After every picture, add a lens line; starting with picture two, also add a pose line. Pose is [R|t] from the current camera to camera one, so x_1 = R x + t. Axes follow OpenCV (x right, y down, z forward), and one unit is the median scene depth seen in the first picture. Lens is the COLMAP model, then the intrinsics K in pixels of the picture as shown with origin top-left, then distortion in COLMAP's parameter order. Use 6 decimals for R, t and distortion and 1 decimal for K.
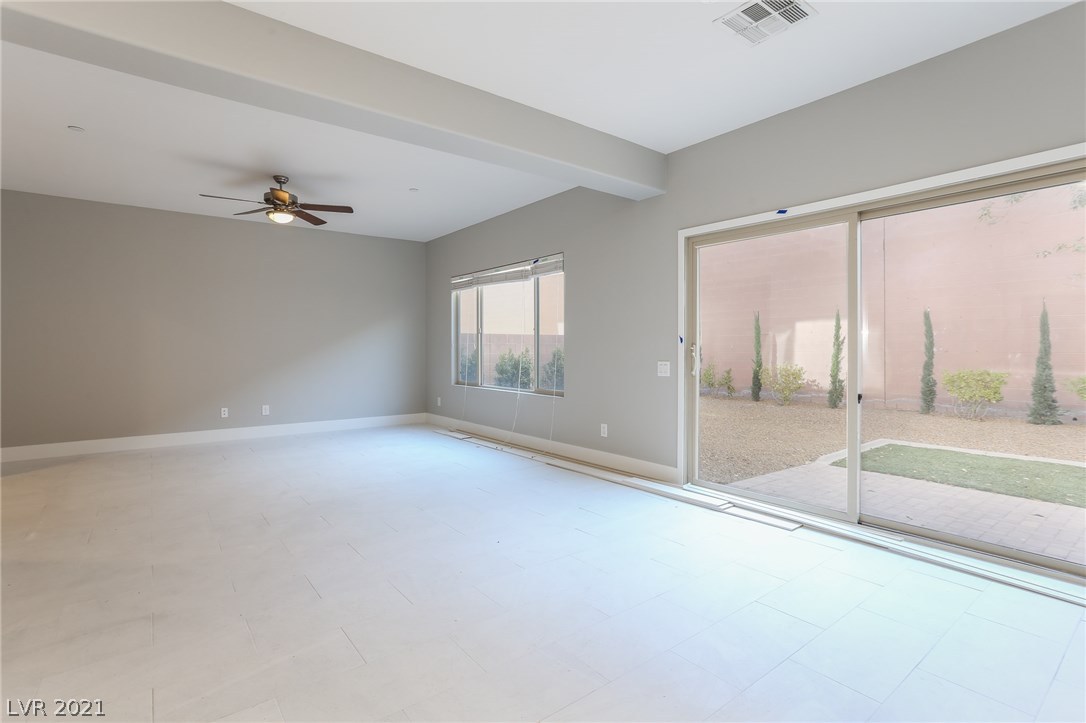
lens RADIAL K [[522.9, 0, 542.3], [0, 522.9, 353.2], [0, 0, 1]] dist [-0.021367, 0.007906]
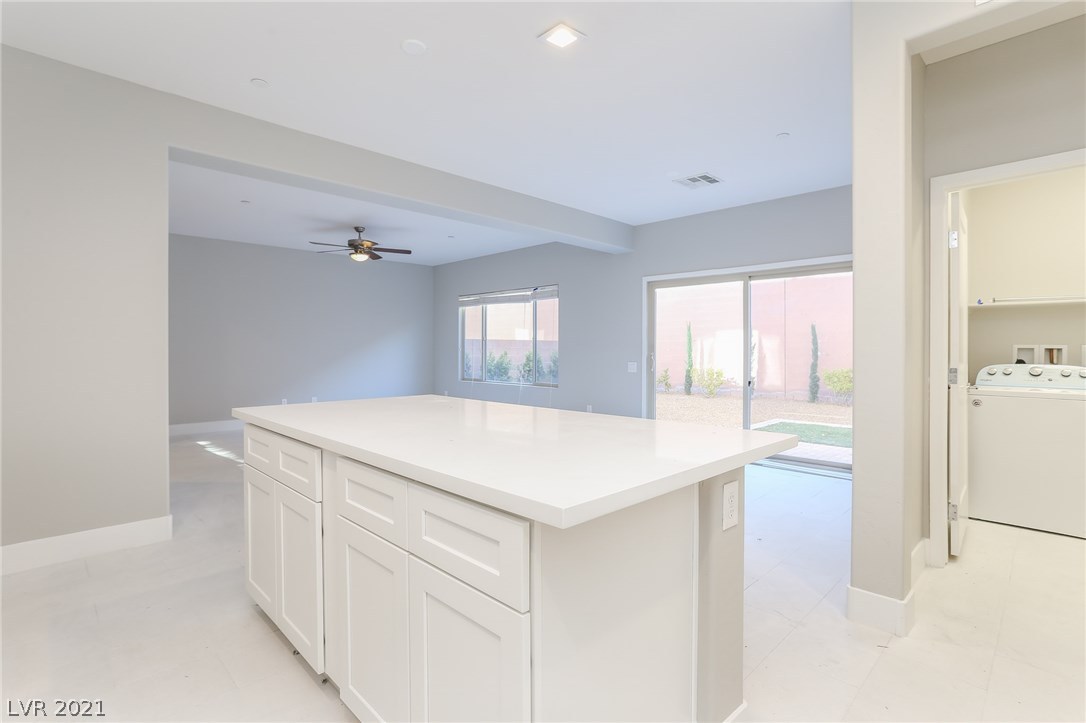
lens RADIAL K [[522.9, 0, 542.4], [0, 522.9, 358.4], [0, 0, 1]] dist [-0.021367, 0.007906]
pose [[0.992691, 0.001803, 0.120671, -0.127491], [-0.002722, 0.999969, 0.007446, -0.003828], [-0.120653, -0.007720, 0.992665, -0.290197]]
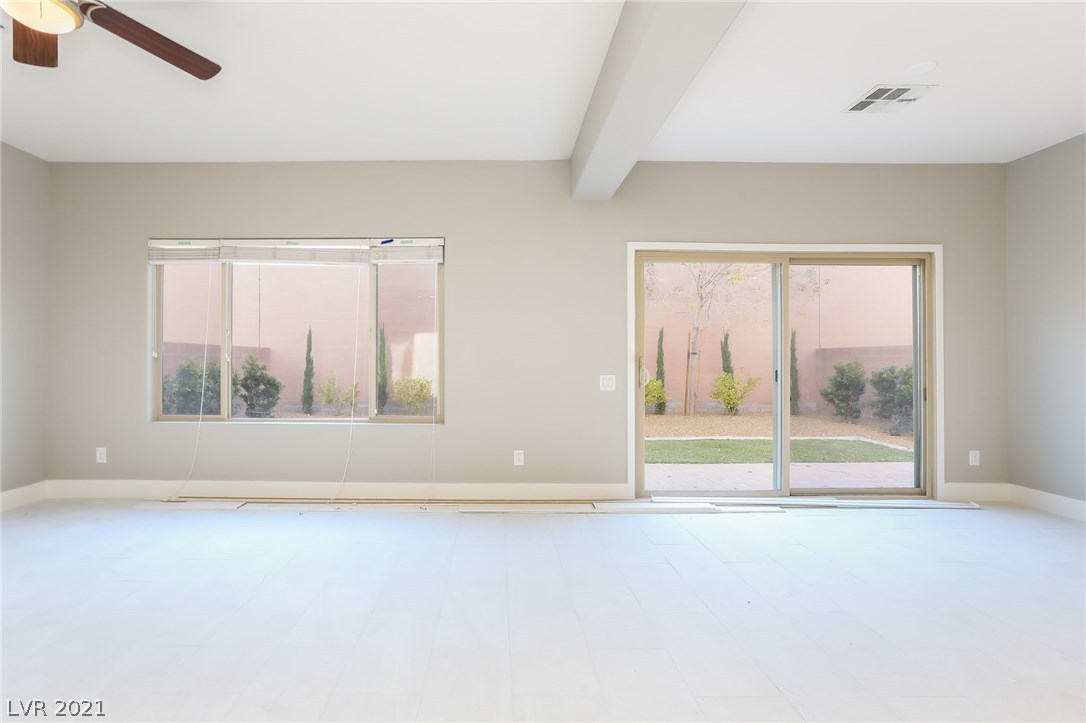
lens RADIAL K [[554.7, 0, 542.9], [0, 554.7, 356.6], [0, 0, 1]] dist [-0.034671, -0.000809]
pose [[0.612661, 0.007806, 0.790307, -0.388458], [0.004348, 0.999903, -0.013246, -0.003079], [-0.790334, 0.011552, 0.612567, 0.287409]]
